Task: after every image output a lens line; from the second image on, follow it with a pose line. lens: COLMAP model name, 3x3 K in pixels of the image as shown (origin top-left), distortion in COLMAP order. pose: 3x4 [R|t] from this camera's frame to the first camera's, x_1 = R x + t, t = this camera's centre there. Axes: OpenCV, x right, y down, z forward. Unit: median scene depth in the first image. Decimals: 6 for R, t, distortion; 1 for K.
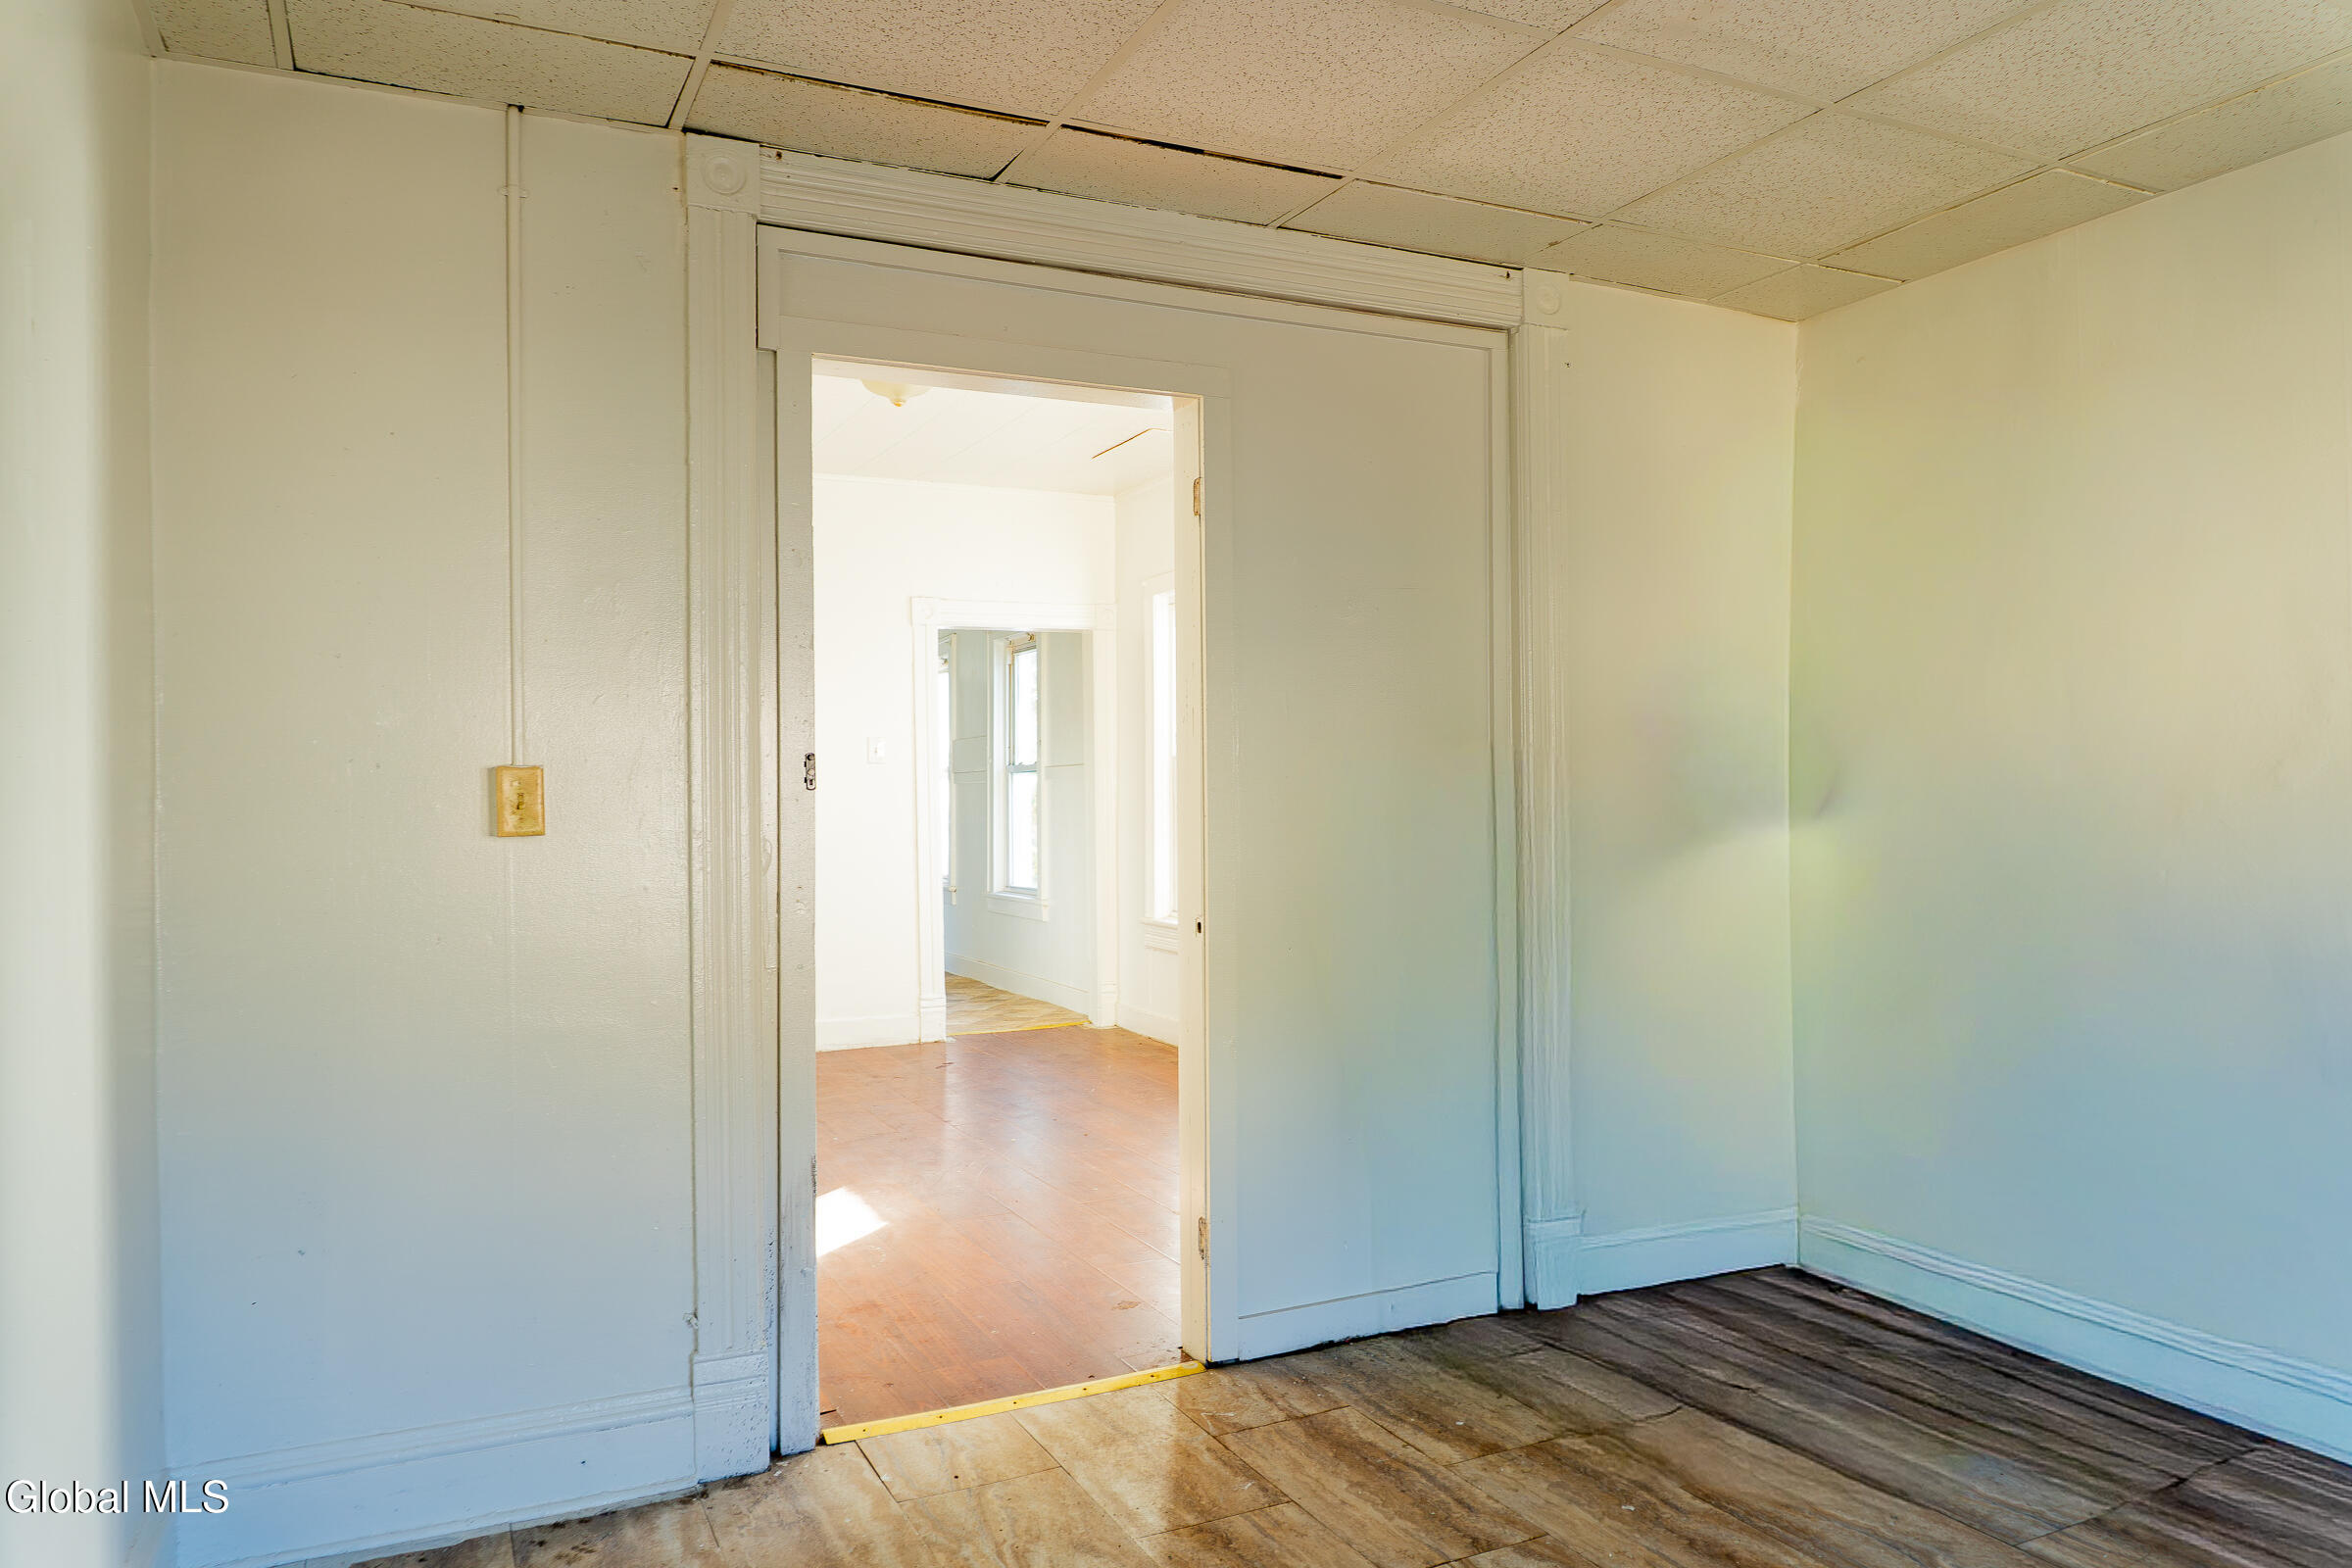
lens RADIAL K [[1597.9, 0, 1182.9], [0, 1597.9, 787.0], [0, 0, 1]] dist [-0.001676, 0.003271]
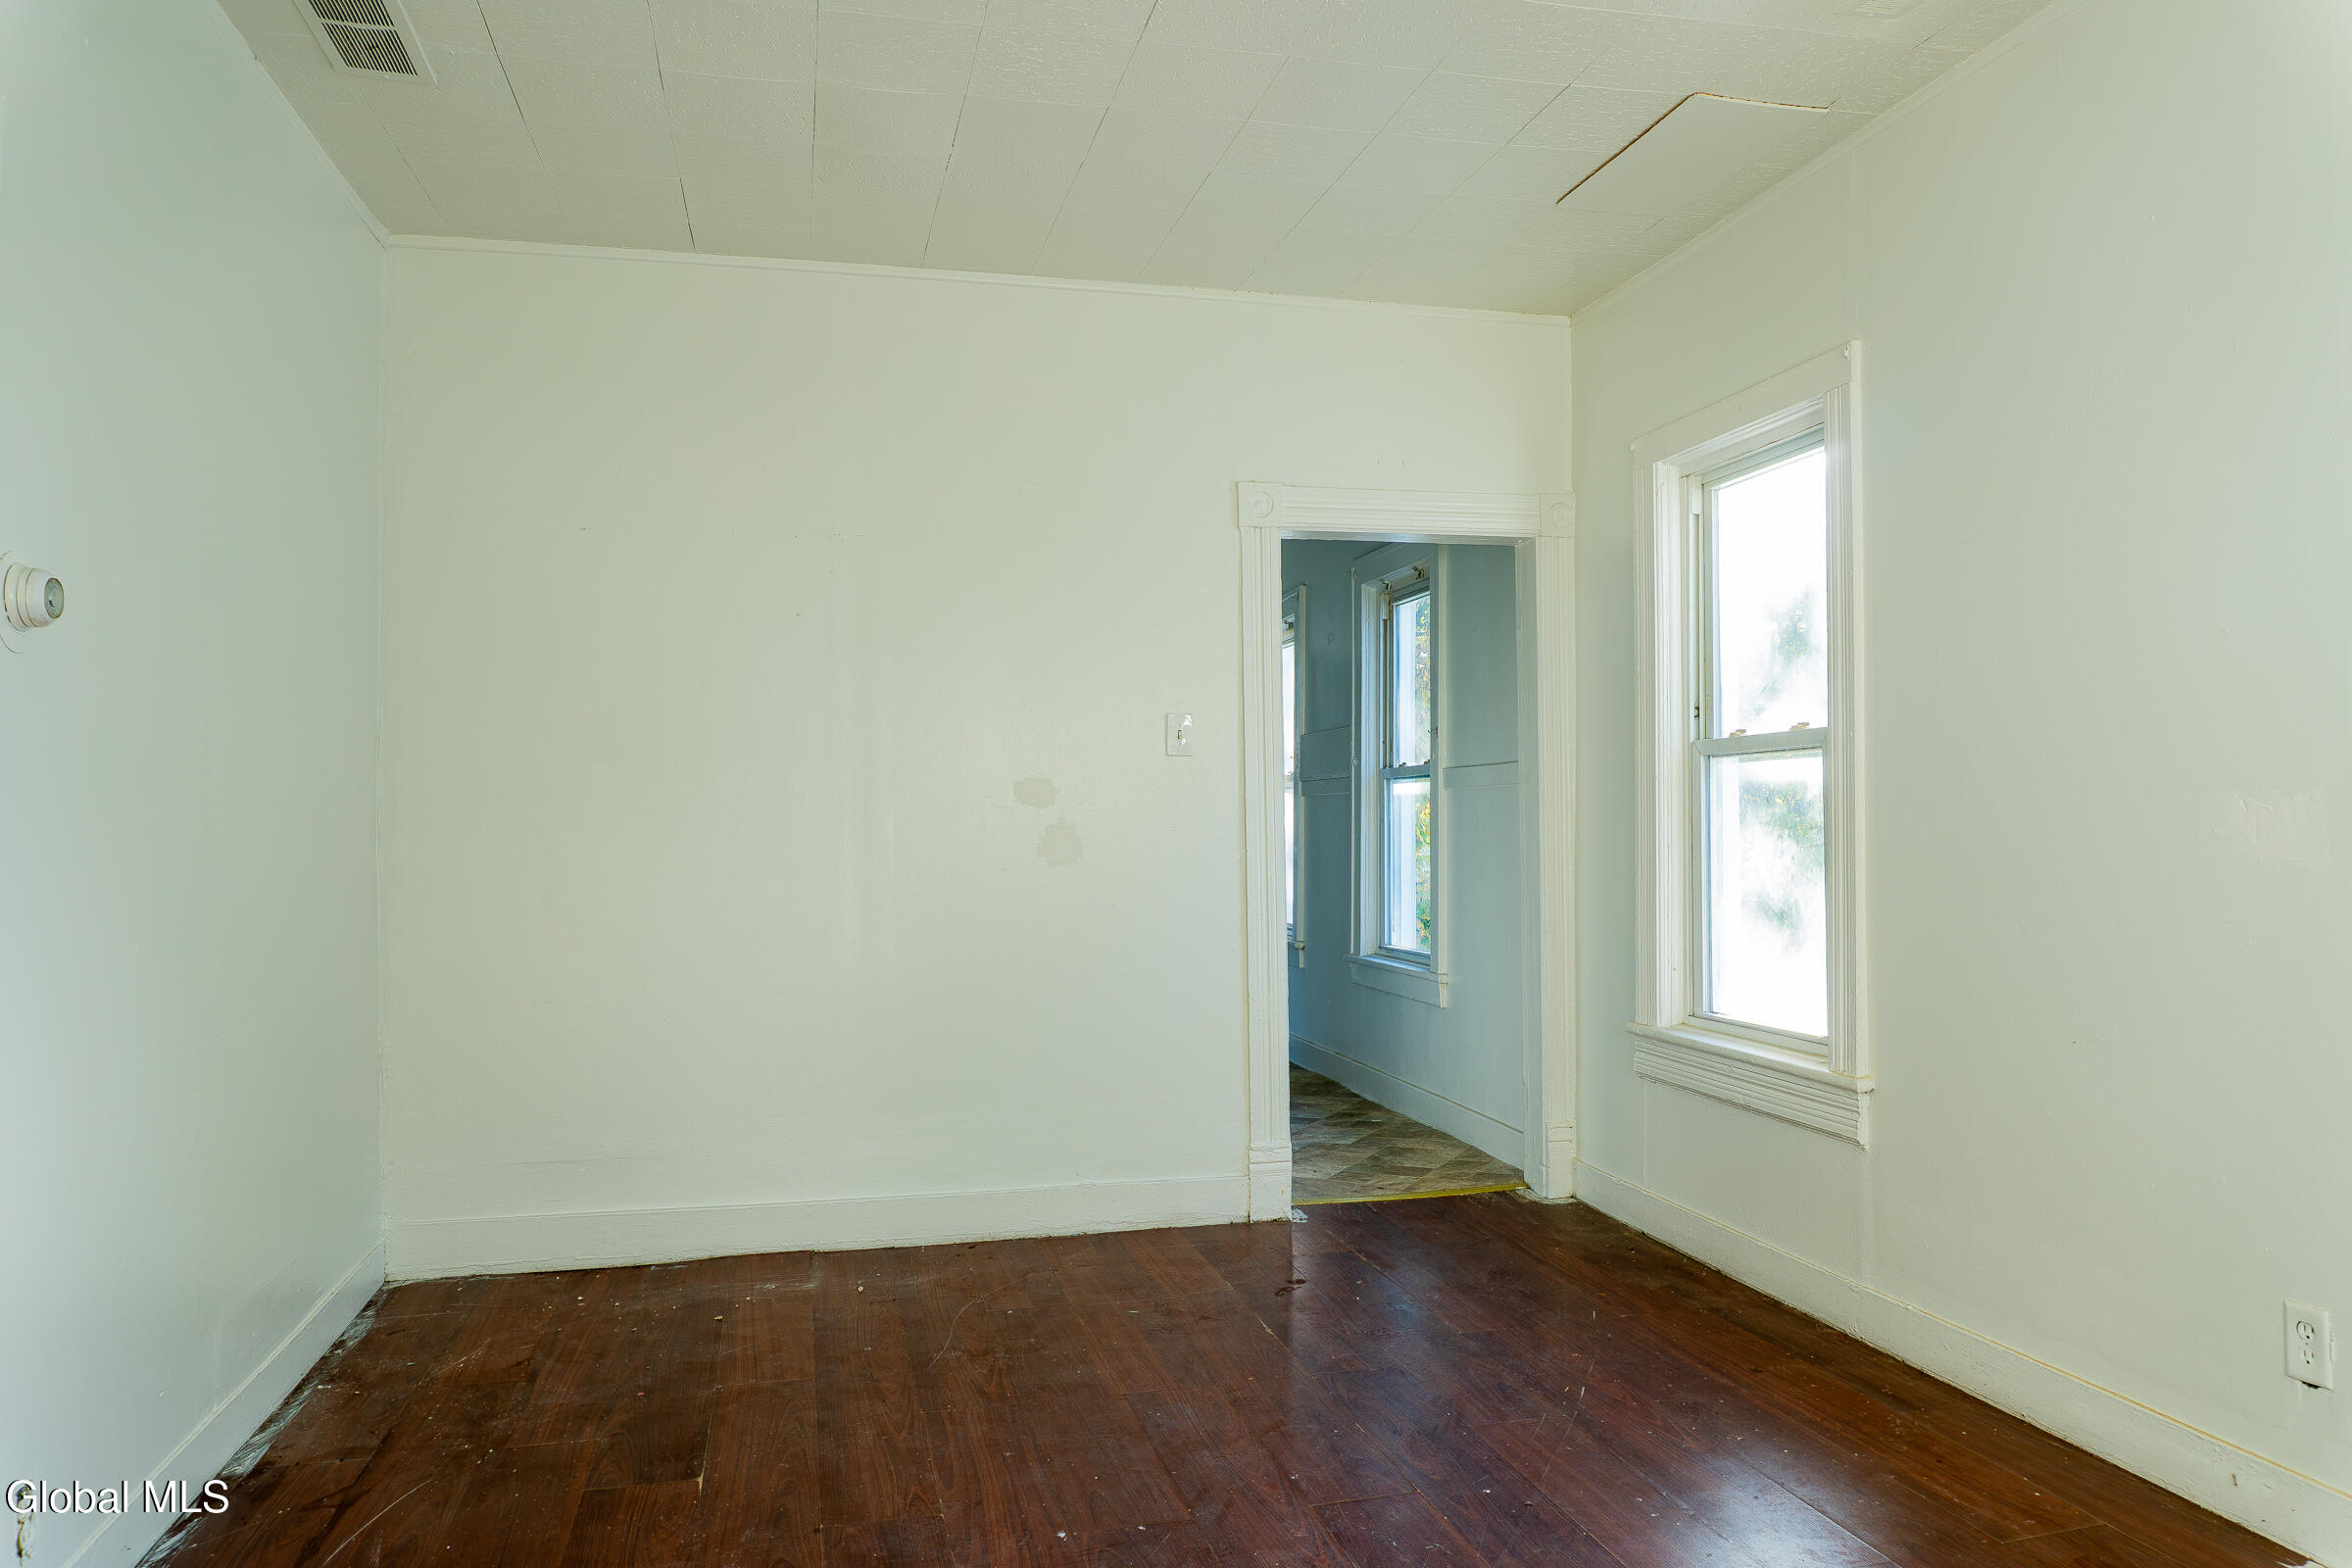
lens RADIAL K [[1597.9, 0, 1179.1], [0, 1597.9, 787.8], [0, 0, 1]] dist [-0.001676, 0.003271]
pose [[0.976837, 0.000829, -0.213984, -0.051282], [-0.004387, 0.999860, -0.016150, 0.006206], [0.213941, 0.016715, 0.976704, 0.337045]]
